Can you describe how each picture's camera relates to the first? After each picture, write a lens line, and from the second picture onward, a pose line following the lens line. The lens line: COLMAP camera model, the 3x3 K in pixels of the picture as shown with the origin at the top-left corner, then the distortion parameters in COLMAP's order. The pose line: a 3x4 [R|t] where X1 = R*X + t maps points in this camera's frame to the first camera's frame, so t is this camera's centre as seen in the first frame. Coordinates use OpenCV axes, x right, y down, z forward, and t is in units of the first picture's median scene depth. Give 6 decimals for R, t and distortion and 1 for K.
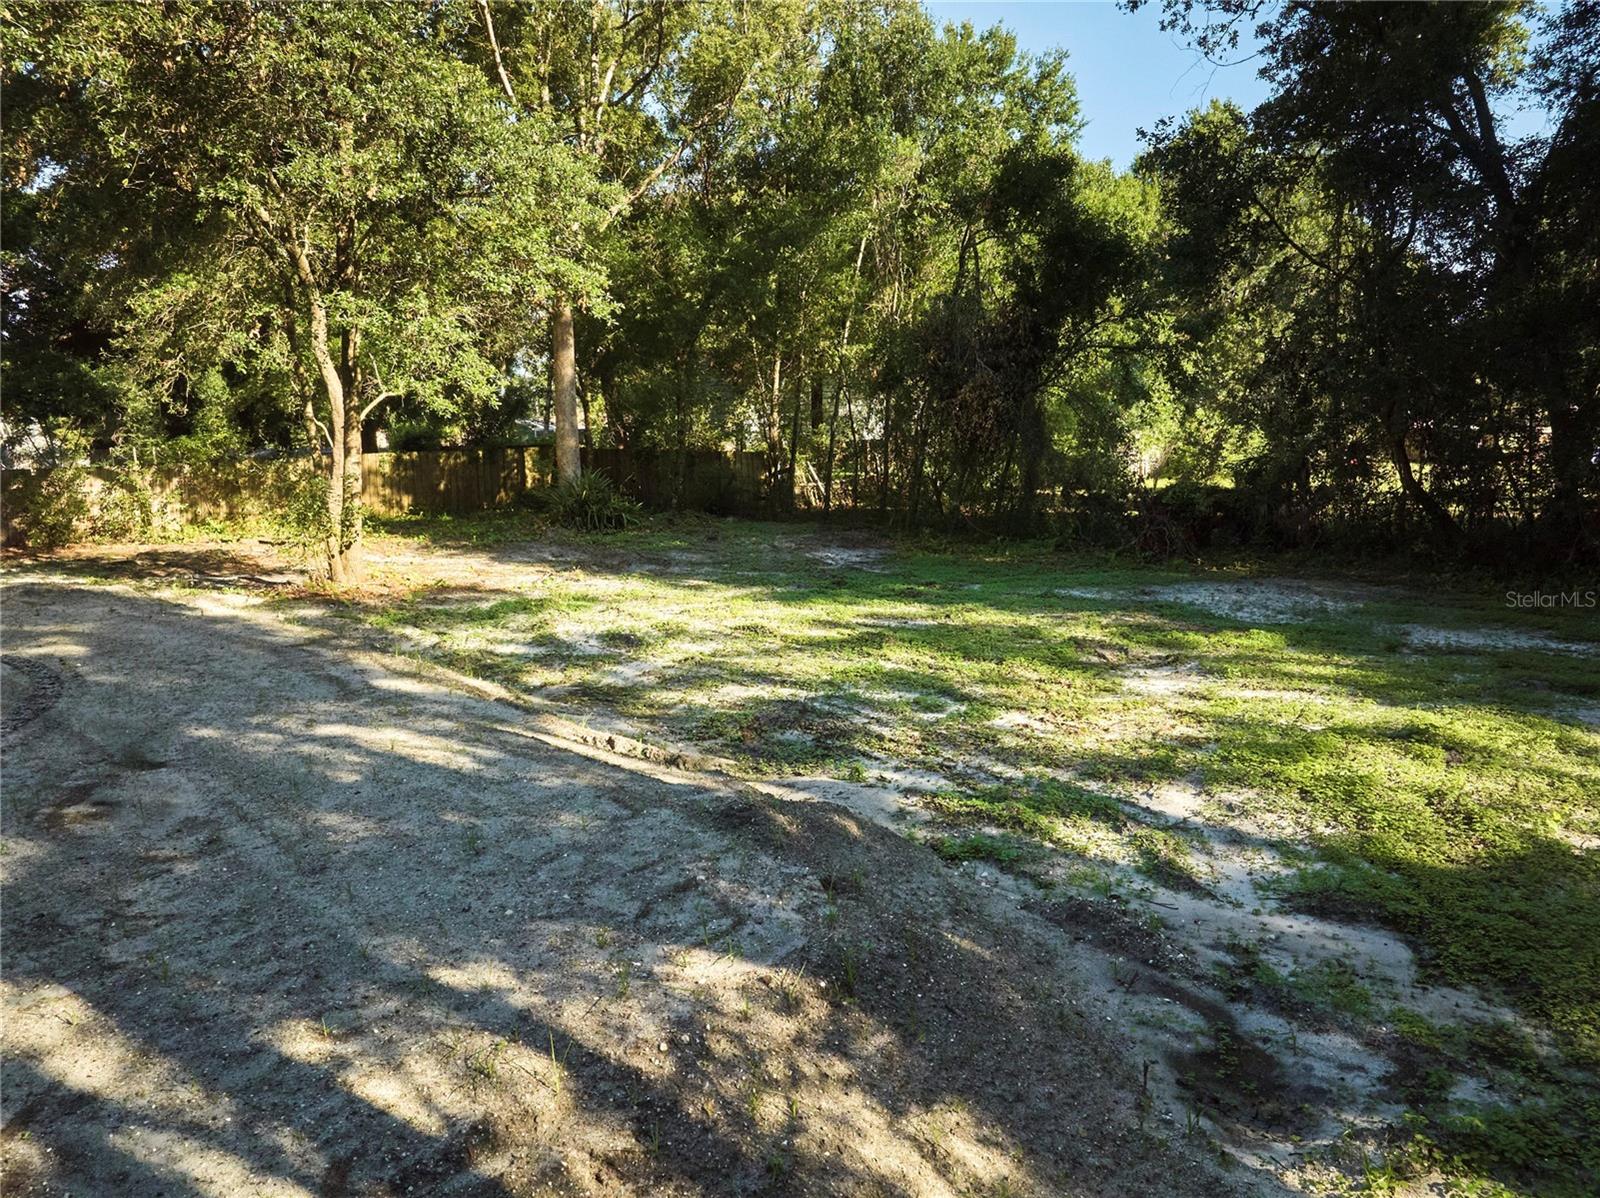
lens RADIAL K [[1126.7, 0, 806.7], [0, 1126.7, 605.3], [0, 0, 1]] dist [-0.044123, 0.017400]
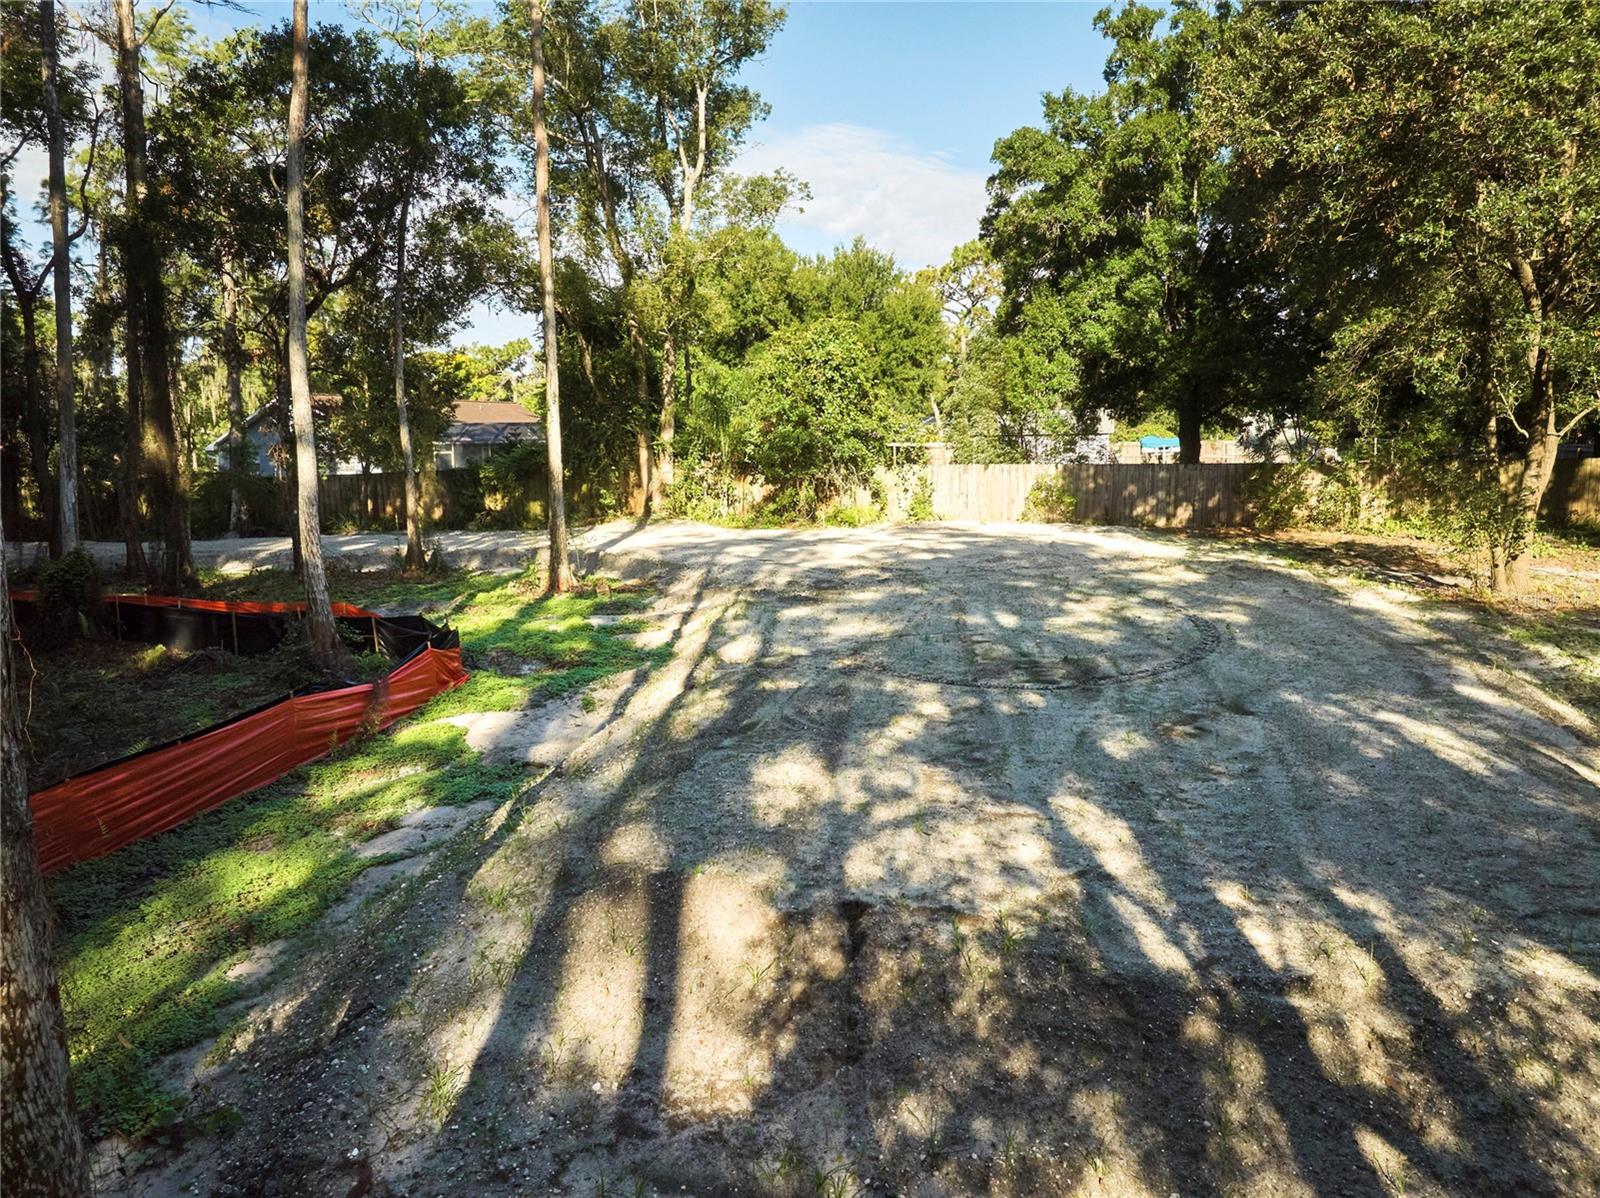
lens RADIAL K [[1126.7, 0, 785.6], [0, 1126.7, 616.1], [0, 0, 1]] dist [-0.044123, 0.017400]
pose [[0.507703, 0.143272, -0.849535, 0.156323], [-0.122913, 0.988034, 0.093174, -0.017081], [0.852719, 0.057114, 0.519238, -0.109576]]
